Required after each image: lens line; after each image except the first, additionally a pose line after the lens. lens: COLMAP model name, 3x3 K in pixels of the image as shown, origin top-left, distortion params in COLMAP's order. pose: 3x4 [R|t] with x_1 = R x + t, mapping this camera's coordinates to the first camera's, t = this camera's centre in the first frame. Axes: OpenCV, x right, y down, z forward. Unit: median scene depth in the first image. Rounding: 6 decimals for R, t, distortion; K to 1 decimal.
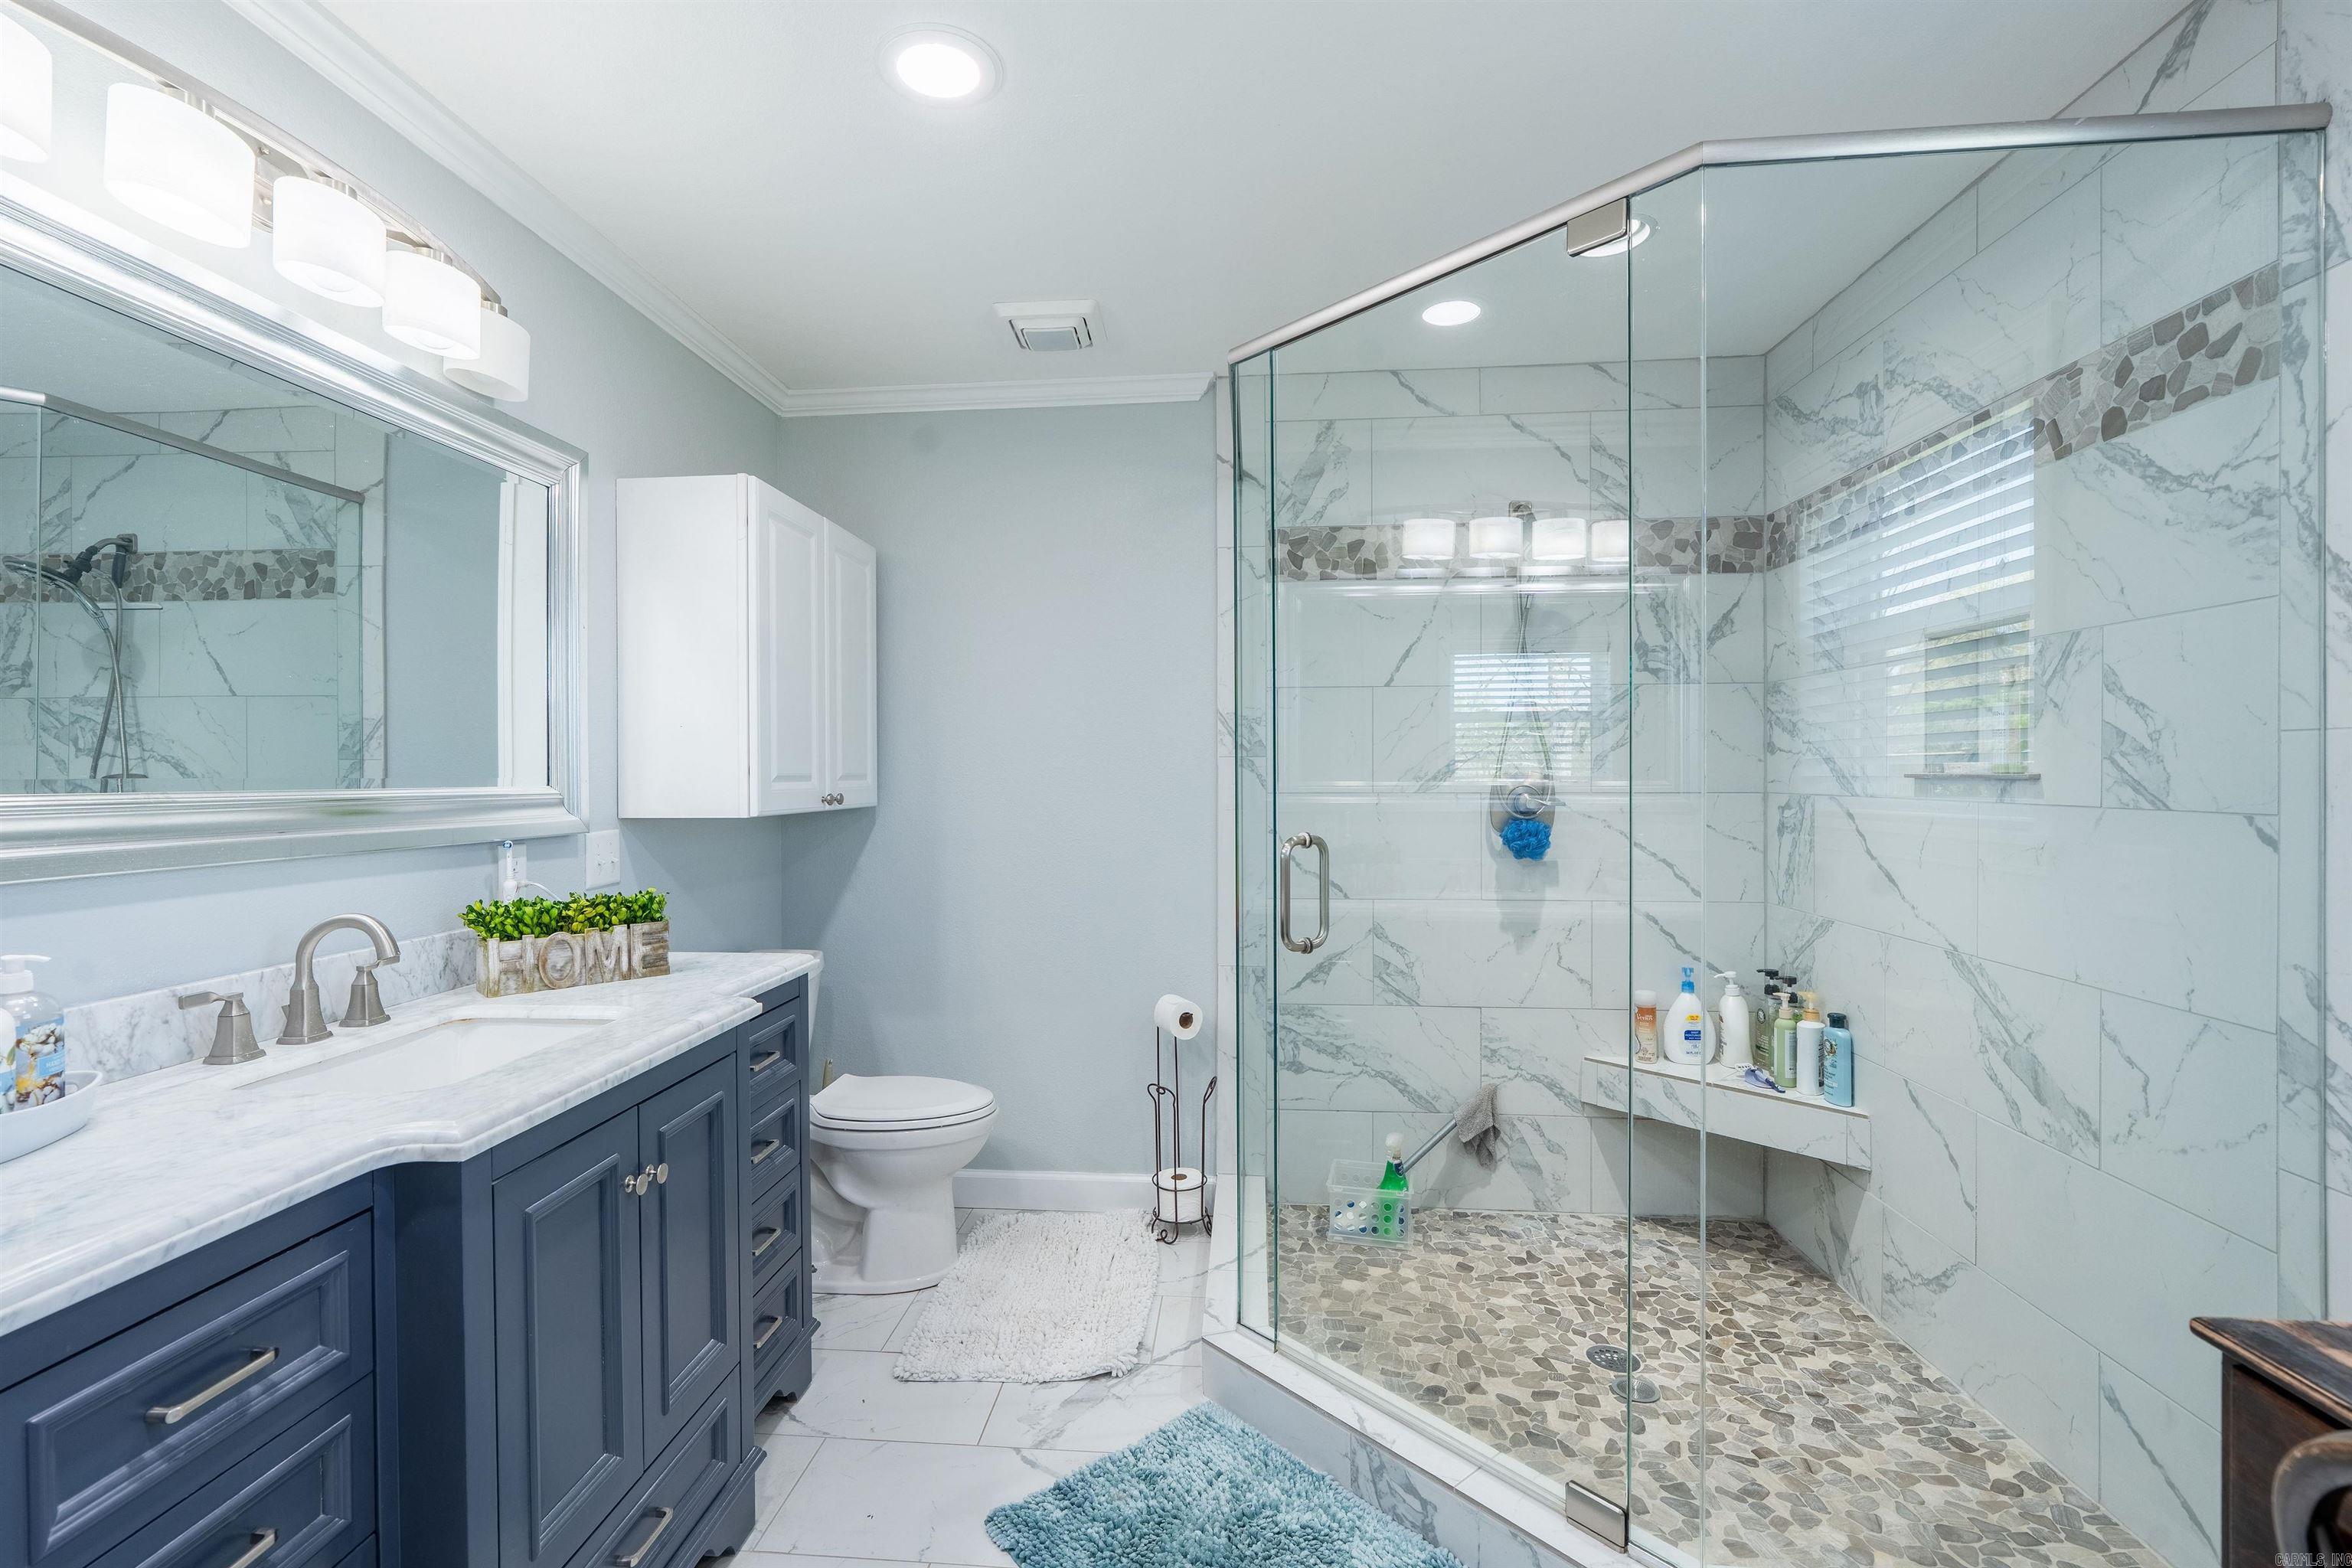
lens RADIAL K [[1060.1, 0, 1163.1], [0, 1060.1, 779.2], [0, 0, 1]] dist [-0.004812, 0.002843]
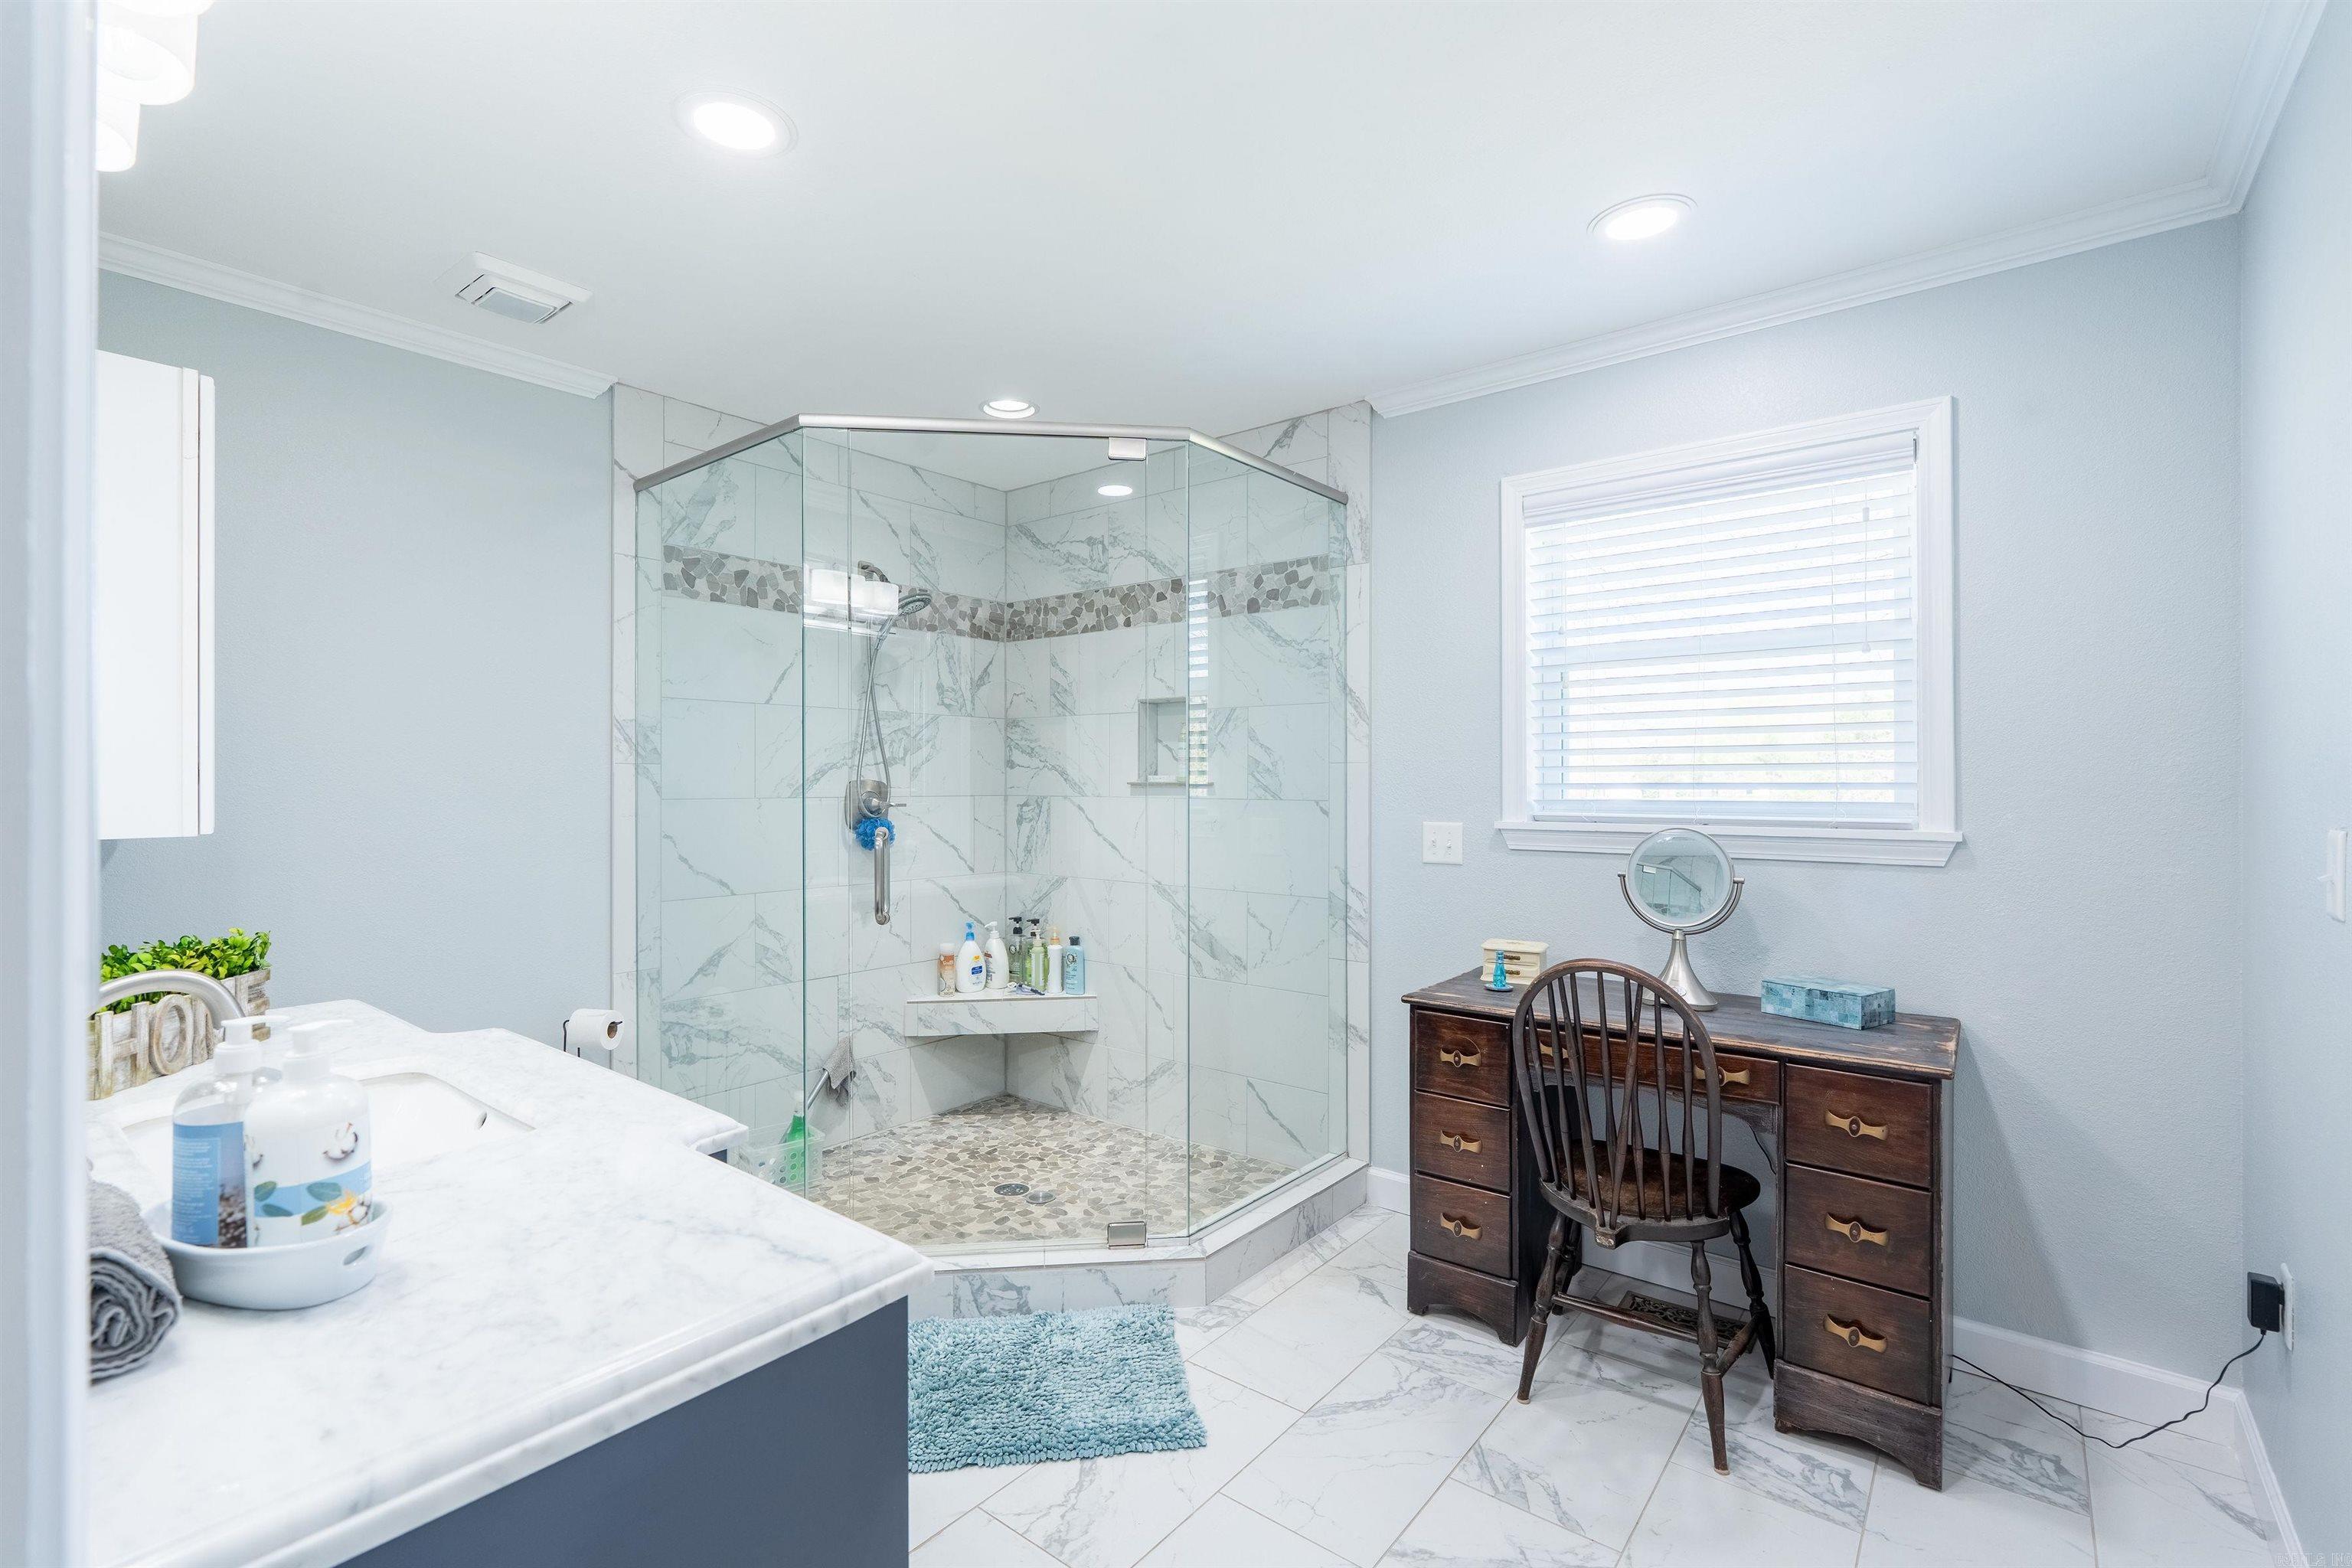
lens RADIAL K [[1060.1, 0, 1161.7], [0, 1060.1, 781.5], [0, 0, 1]] dist [-0.004812, 0.002843]
pose [[0.553495, 0.003785, 0.832844, -0.645084], [0.002522, 0.999977, -0.006221, 0.004142], [-0.832849, 0.005544, 0.553473, 0.032378]]
